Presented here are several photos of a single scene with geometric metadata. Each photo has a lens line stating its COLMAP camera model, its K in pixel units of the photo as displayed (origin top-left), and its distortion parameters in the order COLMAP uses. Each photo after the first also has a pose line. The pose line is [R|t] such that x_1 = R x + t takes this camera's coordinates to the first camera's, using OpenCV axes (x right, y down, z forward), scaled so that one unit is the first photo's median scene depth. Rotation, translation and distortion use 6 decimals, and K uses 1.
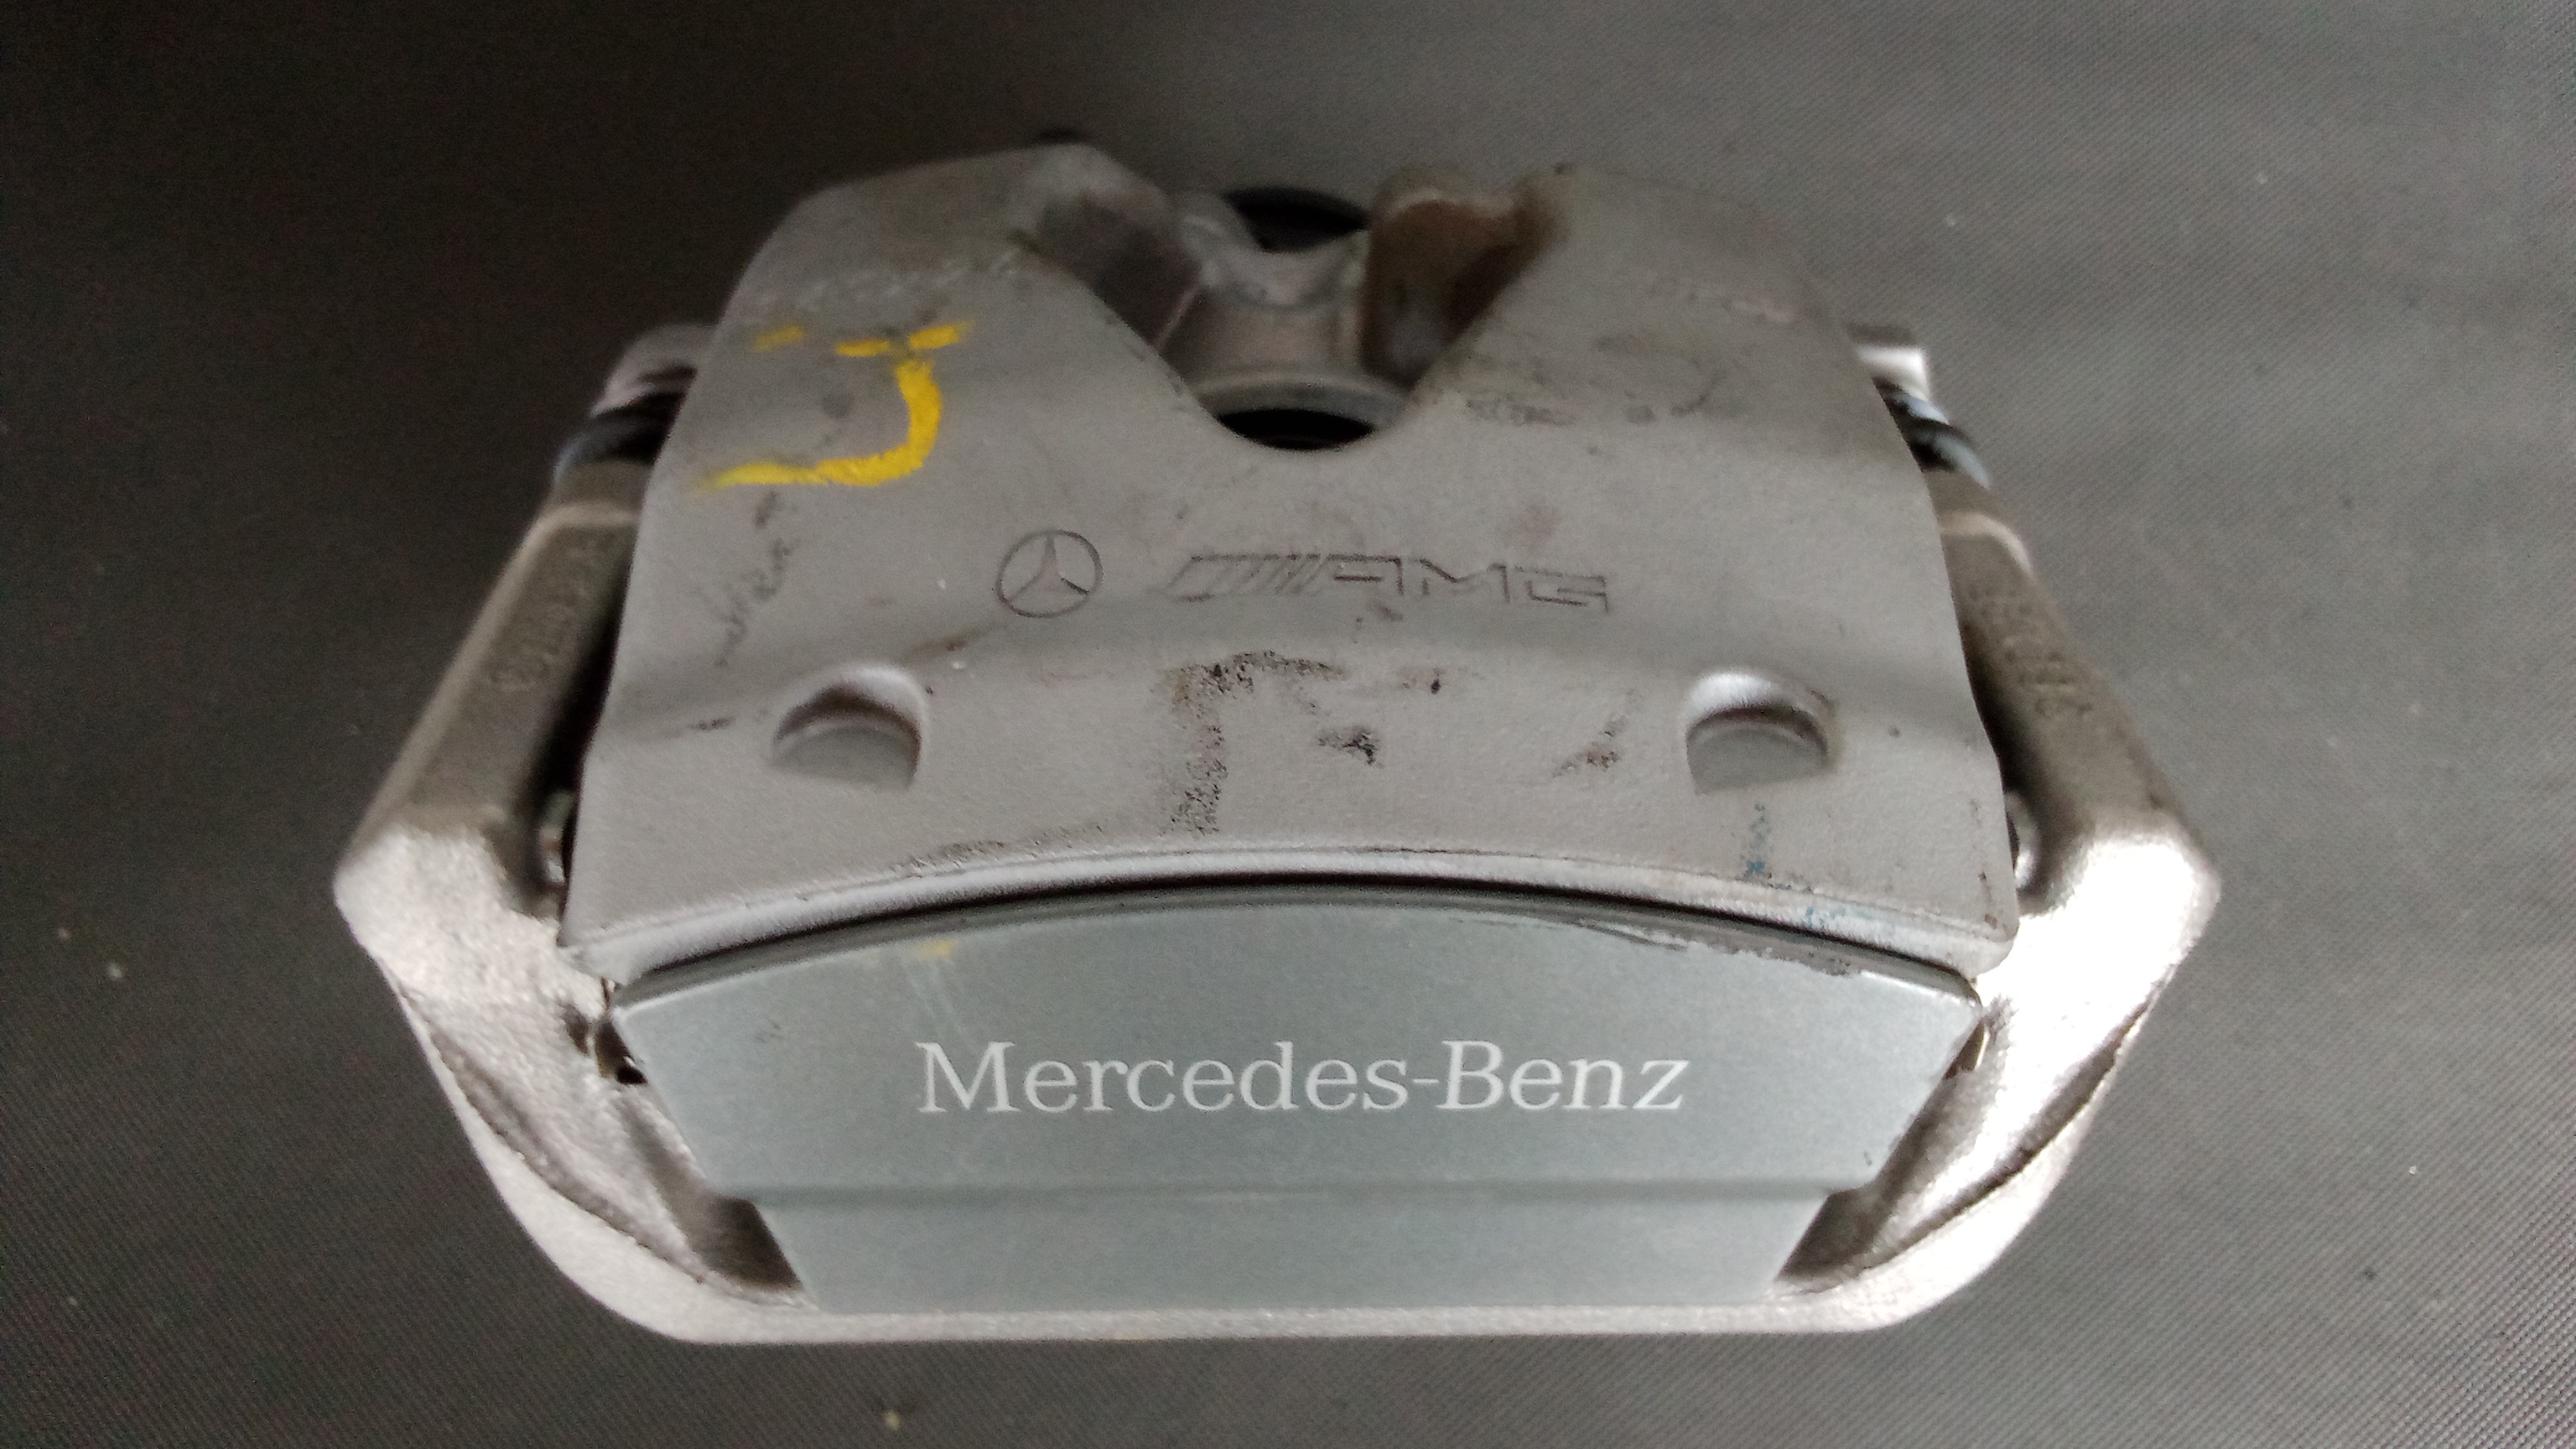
lens RADIAL K [[2217.5, 0, 1277.9], [0, 2217.5, 600.2], [0, 0, 1]] dist [0.011489, 0.005215]
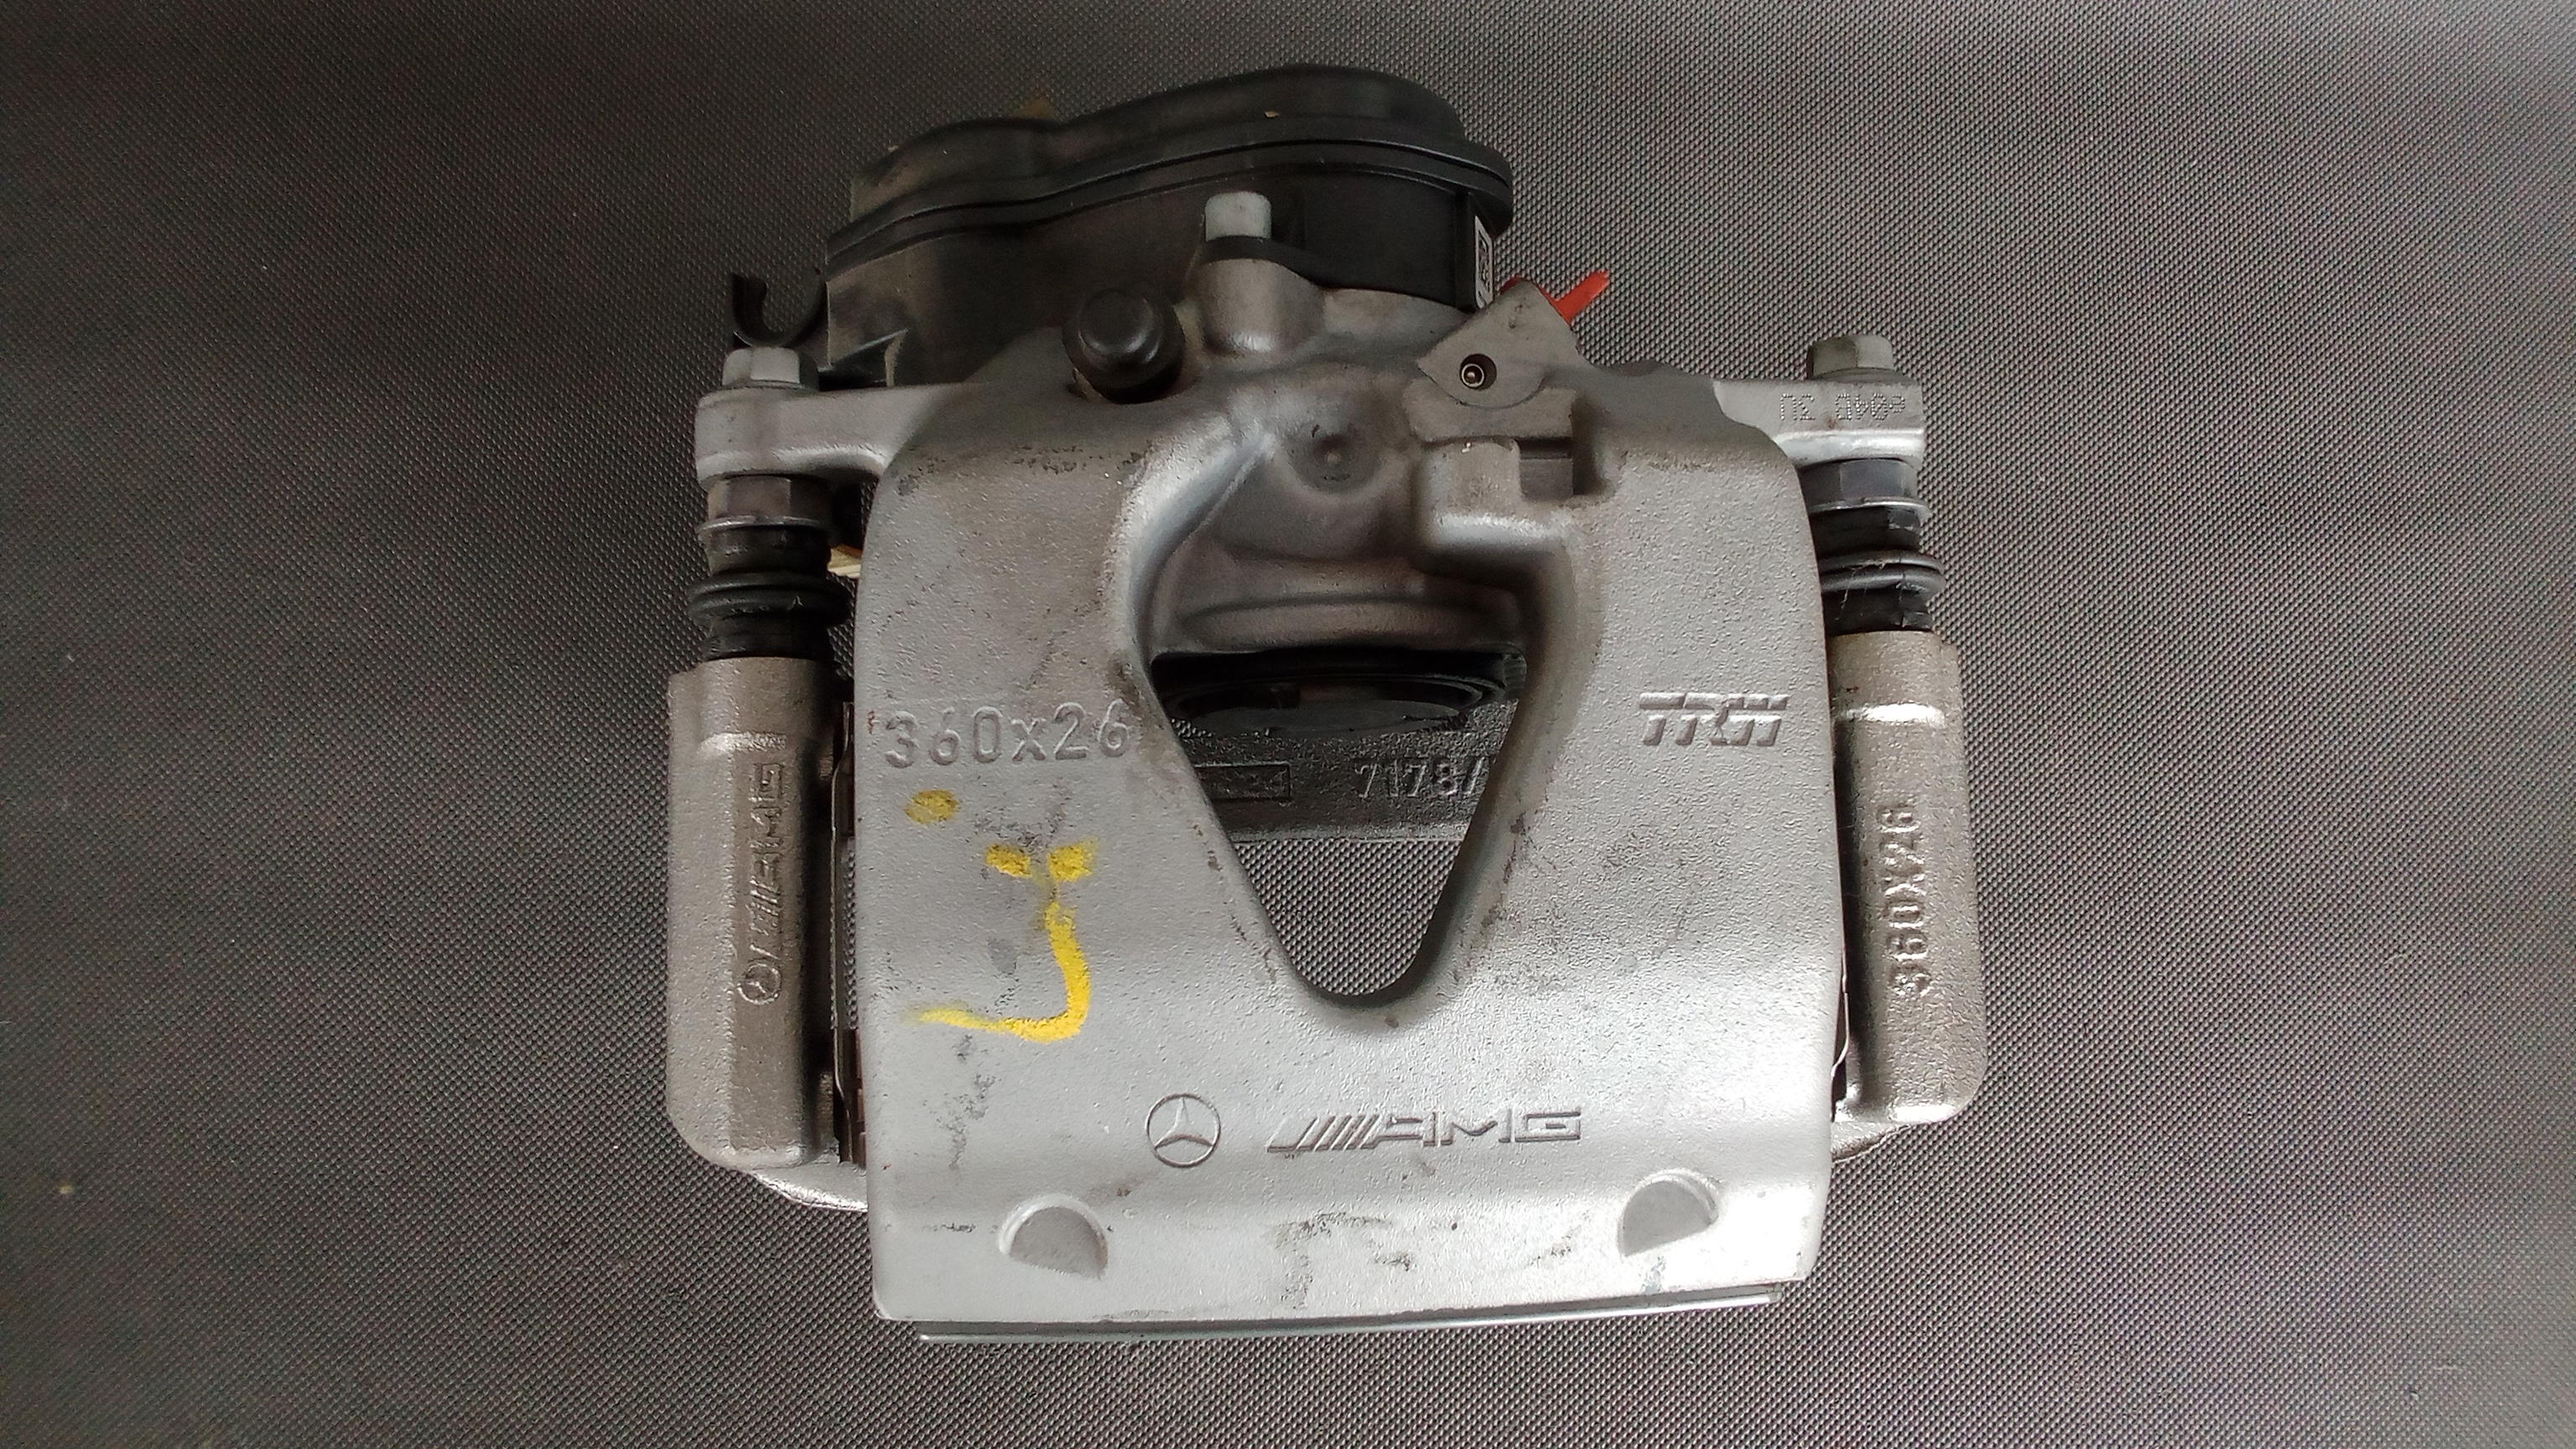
lens RADIAL K [[2217.5, 0, 1288.8], [0, 2217.5, 748.7], [0, 0, 1]] dist [0.011489, 0.005215]
pose [[0.999087, -0.006527, 0.042219, -0.096748], [-0.028521, 0.633874, 0.772910, -1.268849], [-0.031806, -0.773409, 0.633109, 0.307253]]
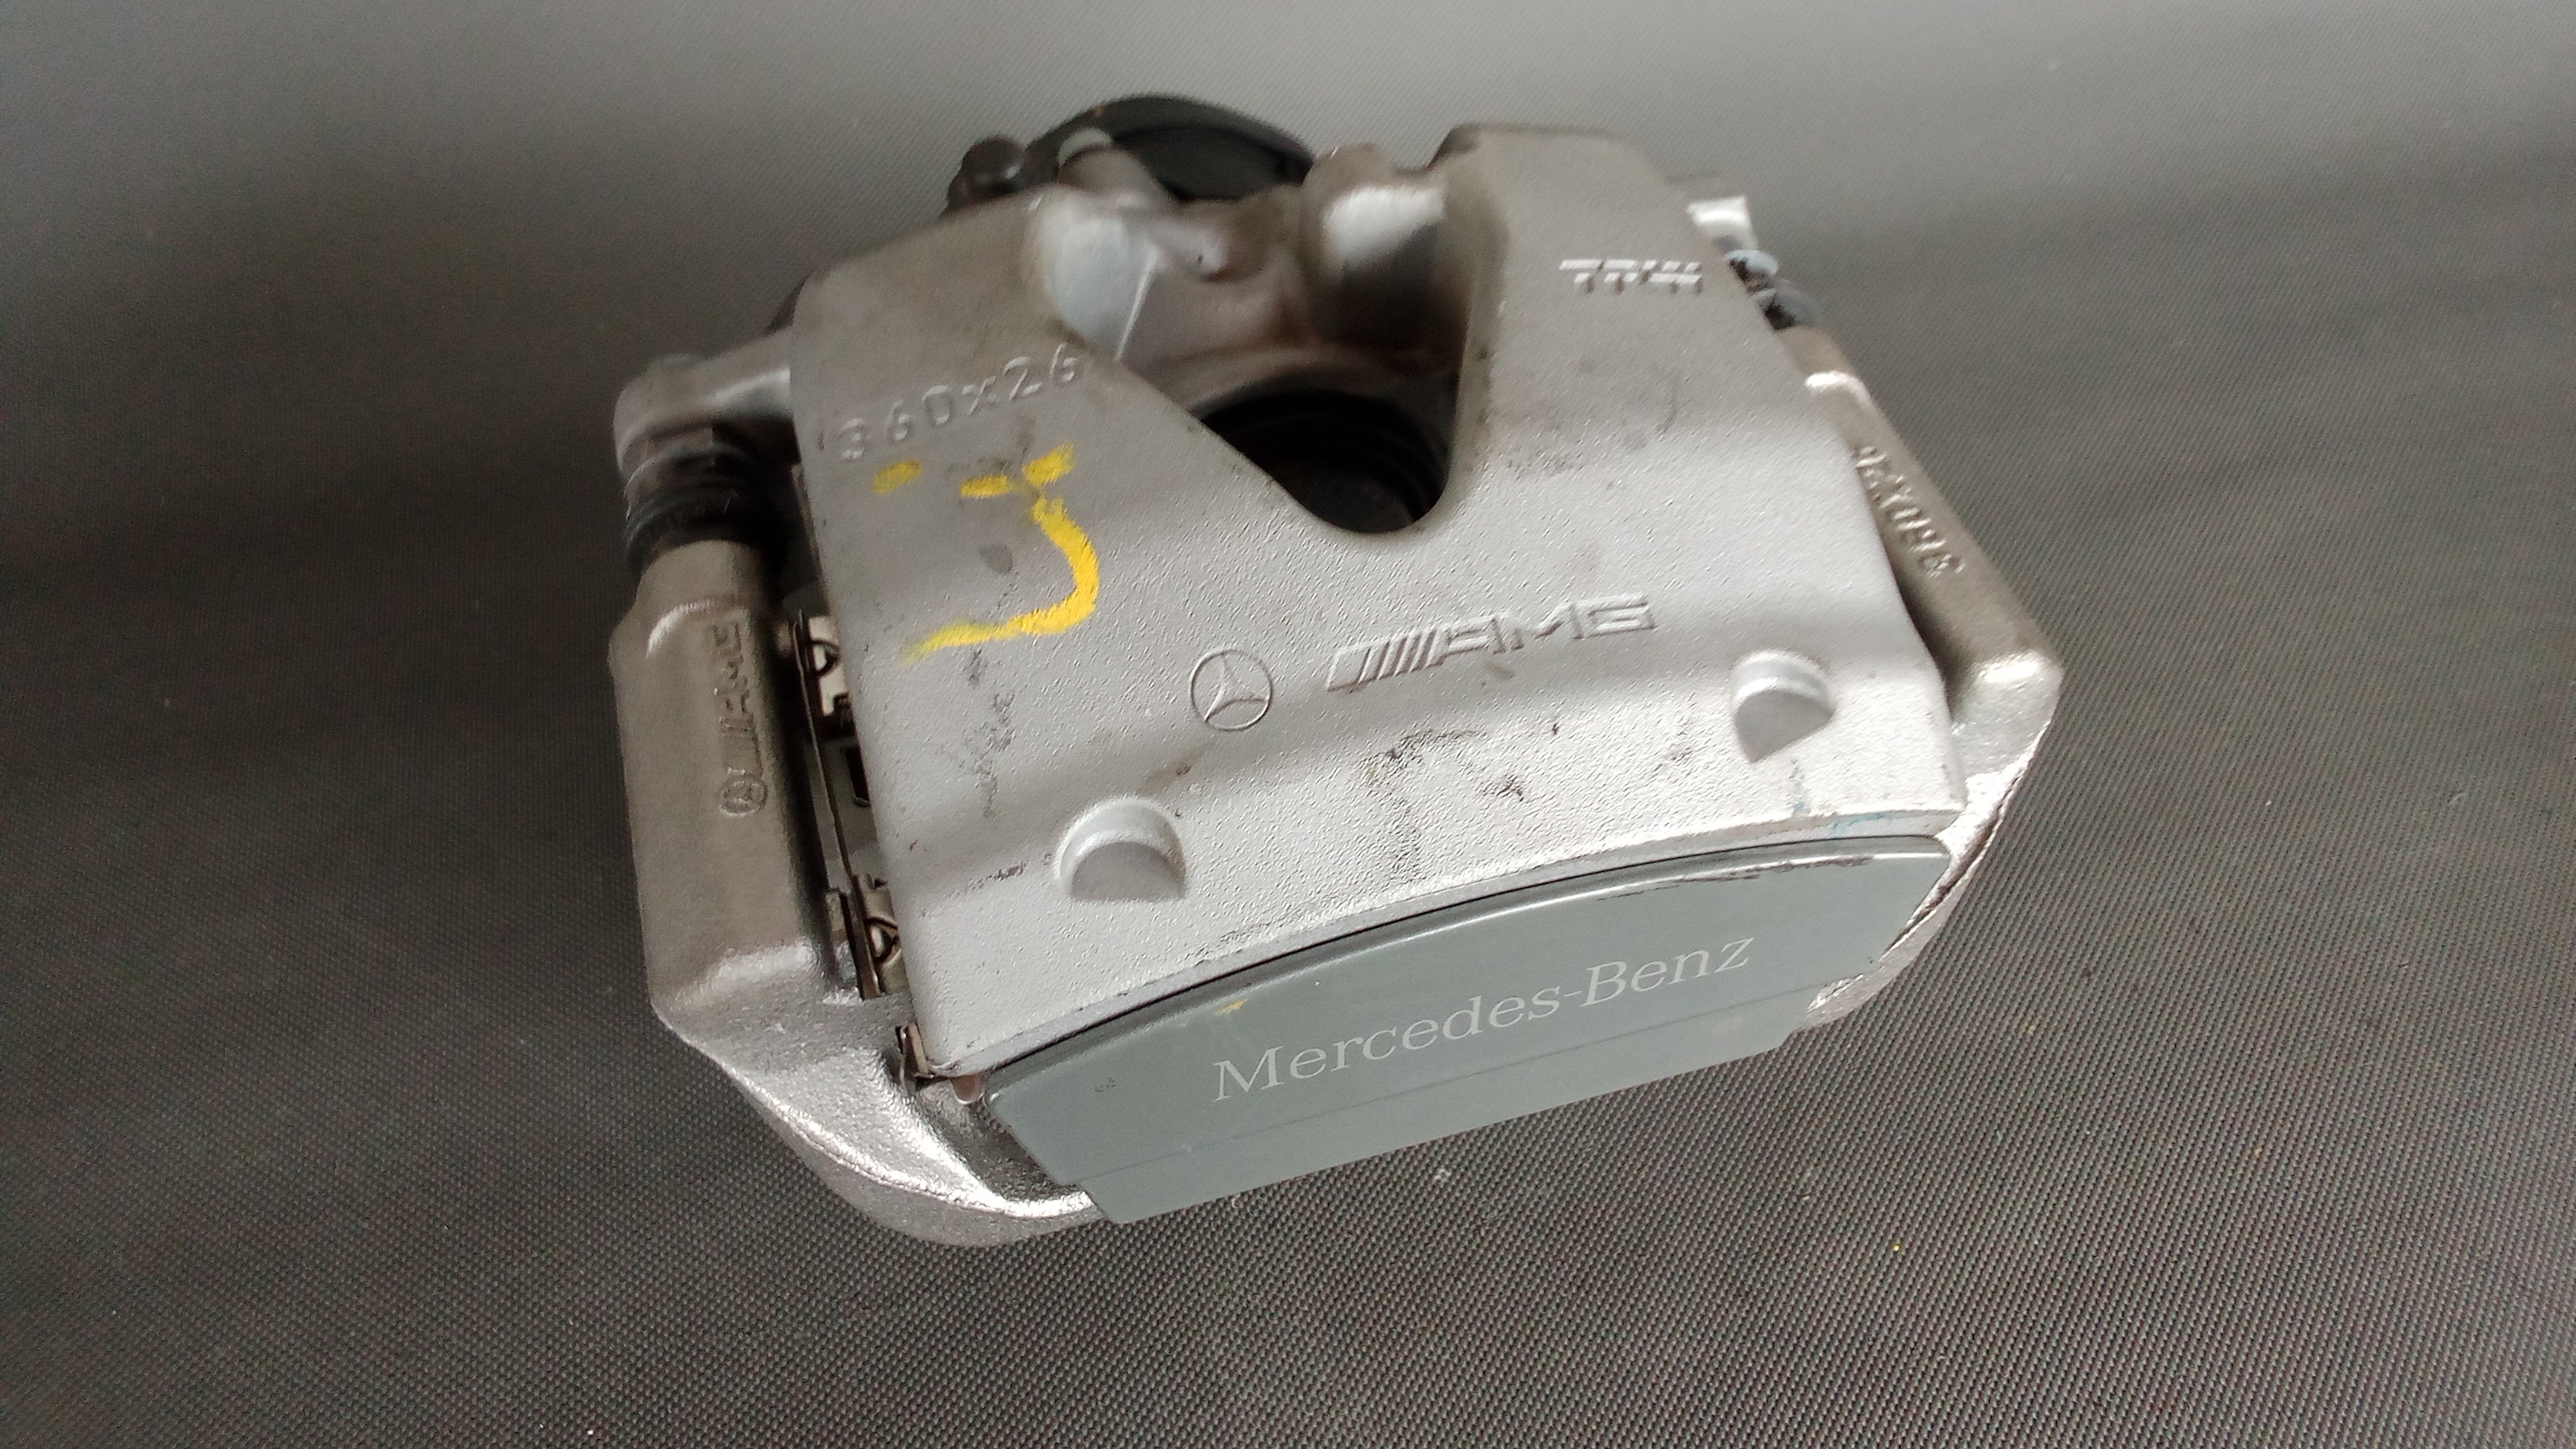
lens RADIAL K [[2217.5, 0, 1261.5], [0, 2217.5, 652.0], [0, 0, 1]] dist [0.011489, 0.005215]
pose [[0.966353, -0.206669, 0.153134, -0.279921], [0.155909, 0.944137, 0.290341, -0.400559], [-0.204584, -0.256697, 0.944591, -0.183016]]
